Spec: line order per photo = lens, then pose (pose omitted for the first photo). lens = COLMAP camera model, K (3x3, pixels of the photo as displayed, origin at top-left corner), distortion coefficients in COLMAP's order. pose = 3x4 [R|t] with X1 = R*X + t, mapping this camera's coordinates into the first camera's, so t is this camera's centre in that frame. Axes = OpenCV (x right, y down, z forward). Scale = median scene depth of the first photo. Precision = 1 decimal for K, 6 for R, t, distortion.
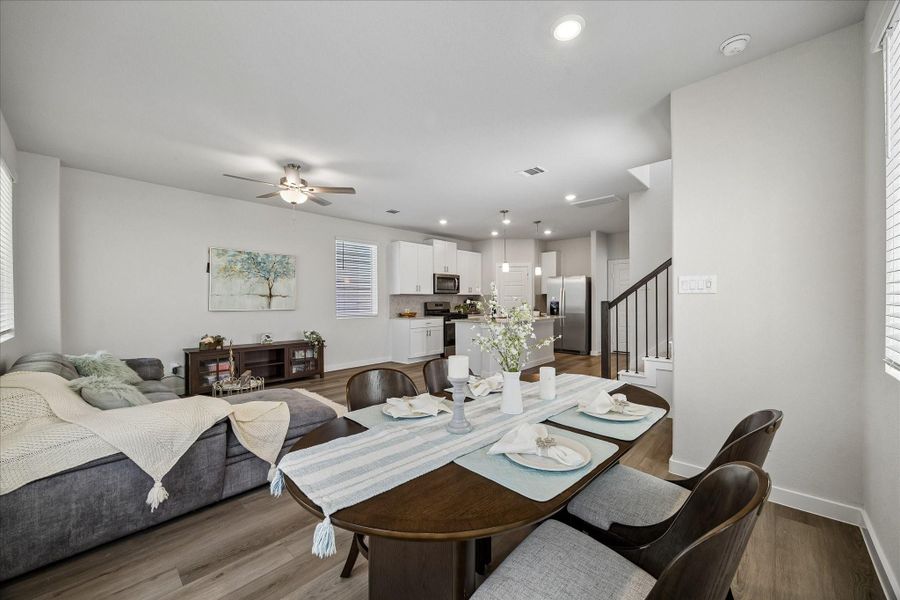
lens RADIAL K [[344.5, 0, 453.9], [0, 344.5, 301.2], [0, 0, 1]] dist [-0.004967, 0.000656]
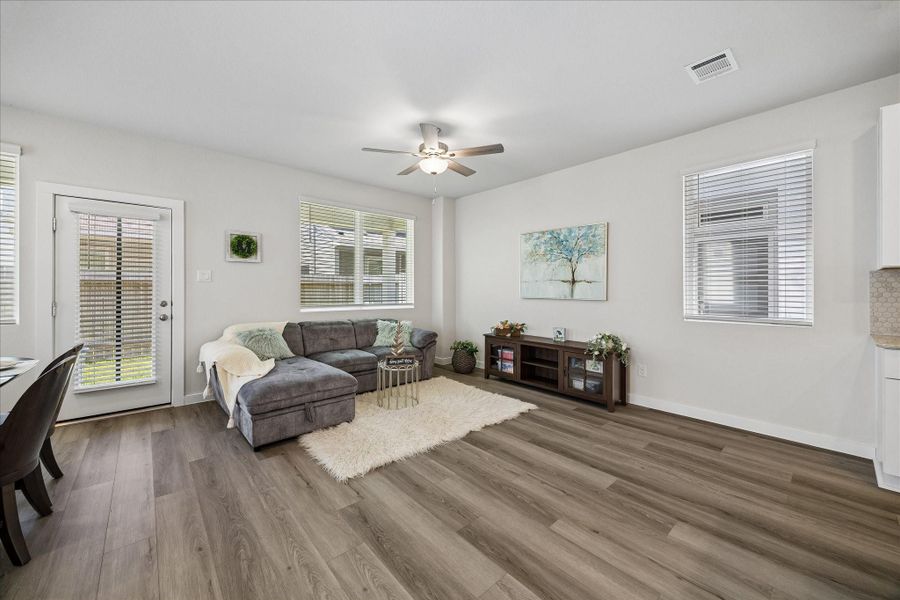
lens RADIAL K [[344.5, 0, 450.3], [0, 344.5, 291.0], [0, 0, 1]] dist [-0.004967, 0.000656]
pose [[-0.096981, 0.009678, -0.995239, 0.261094], [-0.002807, 0.999946, 0.009998, -0.000772], [0.995282, 0.003763, -0.096949, 0.761084]]
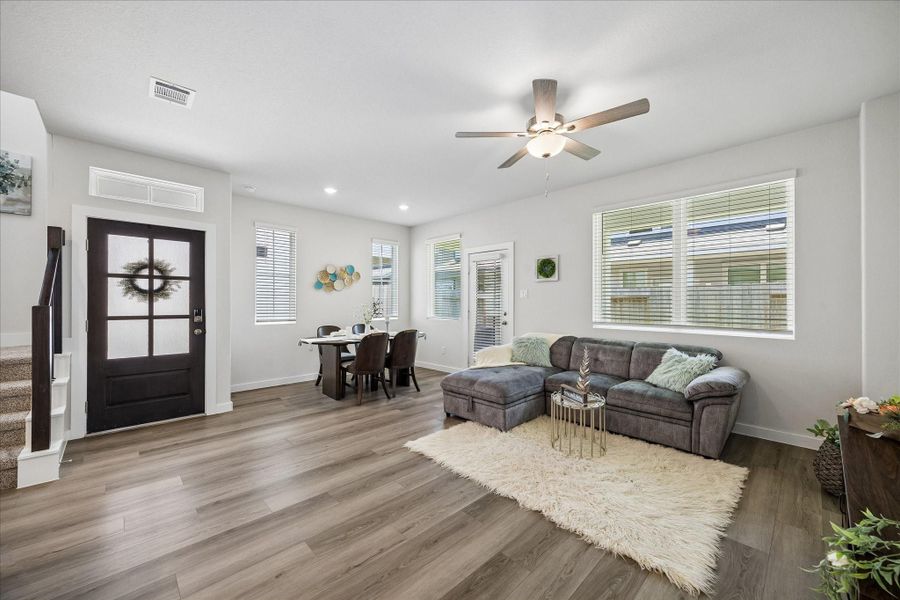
lens RADIAL K [[354.1, 0, 450.3], [0, 354.1, 297.4], [0, 0, 1]] dist [0.002997, 0.000306]
pose [[-0.998408, 0.003859, 0.056276, -0.214030], [0.003329, 0.999949, -0.009516, -0.004581], [-0.056310, -0.009314, -0.998370, 1.145463]]
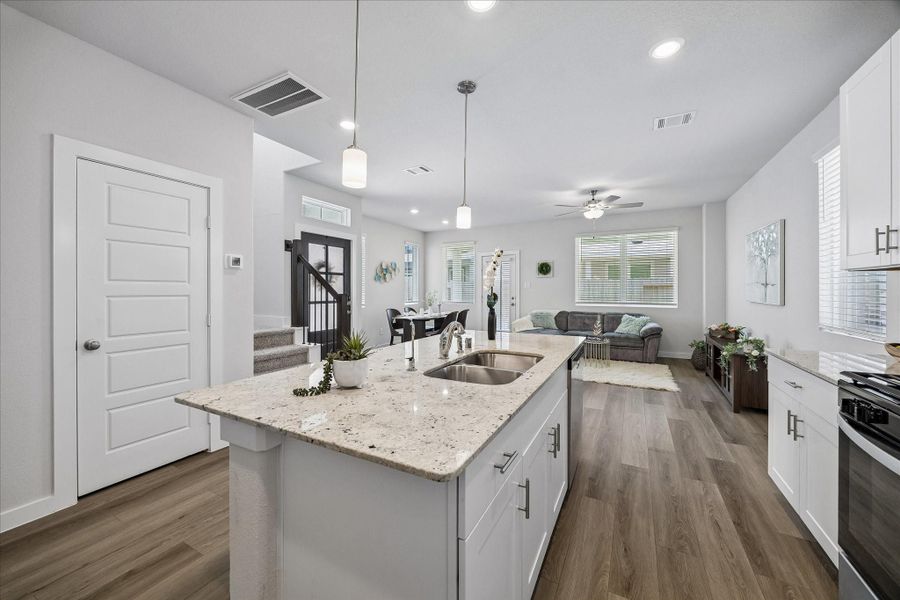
lens RADIAL K [[344.5, 0, 451.5], [0, 344.5, 293.9], [0, 0, 1]] dist [-0.004967, 0.000656]
pose [[-0.966959, 0.008777, -0.254782, 0.284720], [0.005257, 0.999881, 0.014495, -0.008491], [0.254879, 0.012677, -0.966890, 1.462788]]
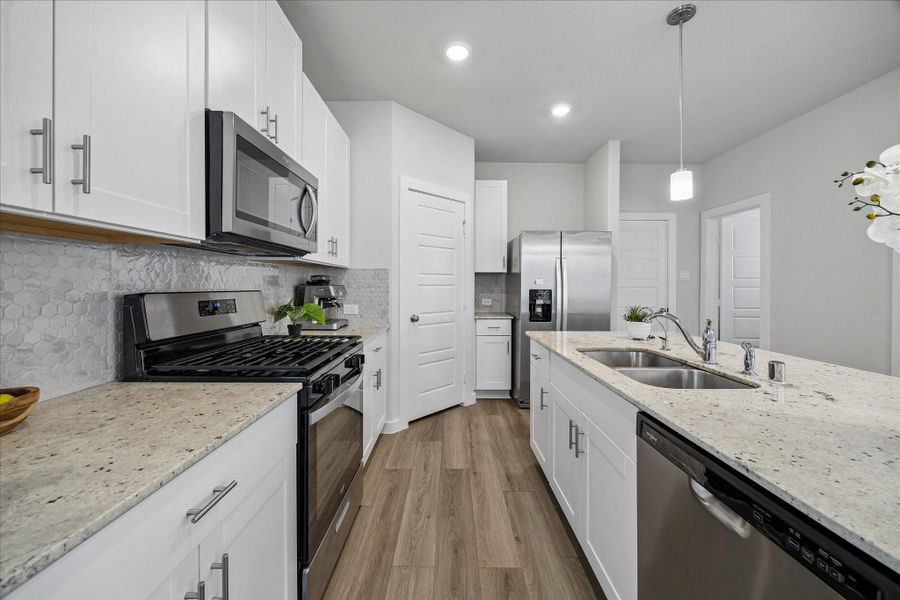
lens RADIAL K [[344.5, 0, 449.7], [0, 344.5, 287.6], [0, 0, 1]] dist [-0.004967, 0.000656]
pose [[0.733696, 0.004651, 0.679462, -0.111968], [-0.004749, 0.999987, -0.001717, -0.000289], [-0.679462, -0.001967, 0.733708, 1.093798]]
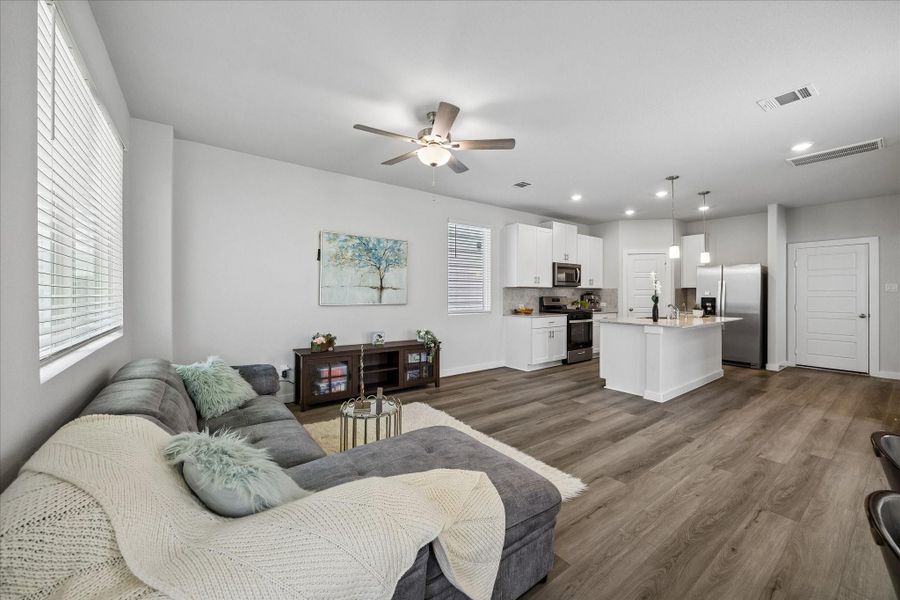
lens RADIAL K [[344.5, 0, 452.6], [0, 344.5, 293.1], [0, 0, 1]] dist [-0.004967, 0.000656]
pose [[0.982697, 0.009308, -0.184987, -0.191643], [-0.009838, 0.999950, -0.001944, -0.002875], [0.184960, 0.003731, 0.982739, 0.182785]]
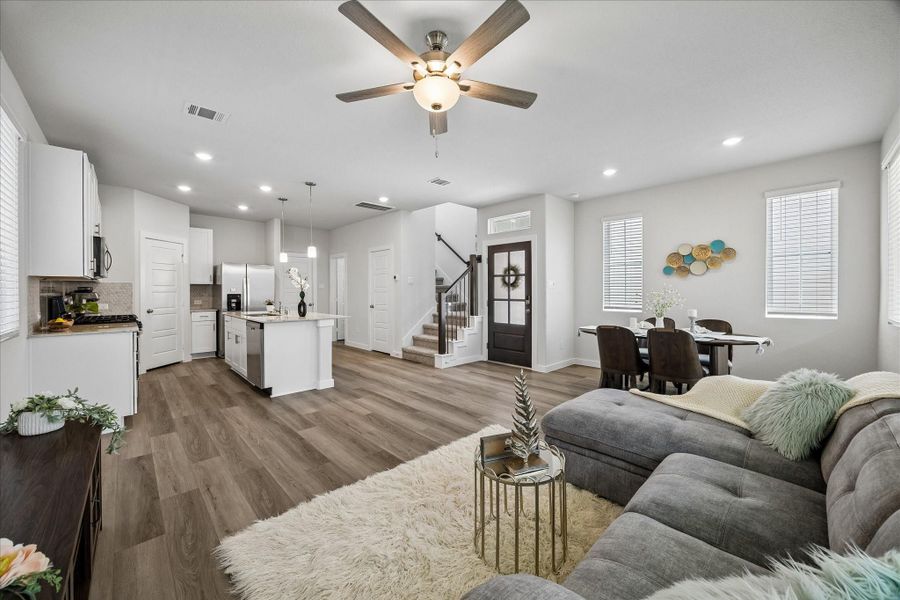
lens RADIAL K [[344.5, 0, 450.8], [0, 344.5, 292.7], [0, 0, 1]] dist [-0.004967, 0.000656]
pose [[0.064734, 0.001284, 0.997902, -0.674976], [0.005731, 0.999982, -0.001658, 0.002803], [-0.997886, 0.005826, 0.064726, 0.638517]]
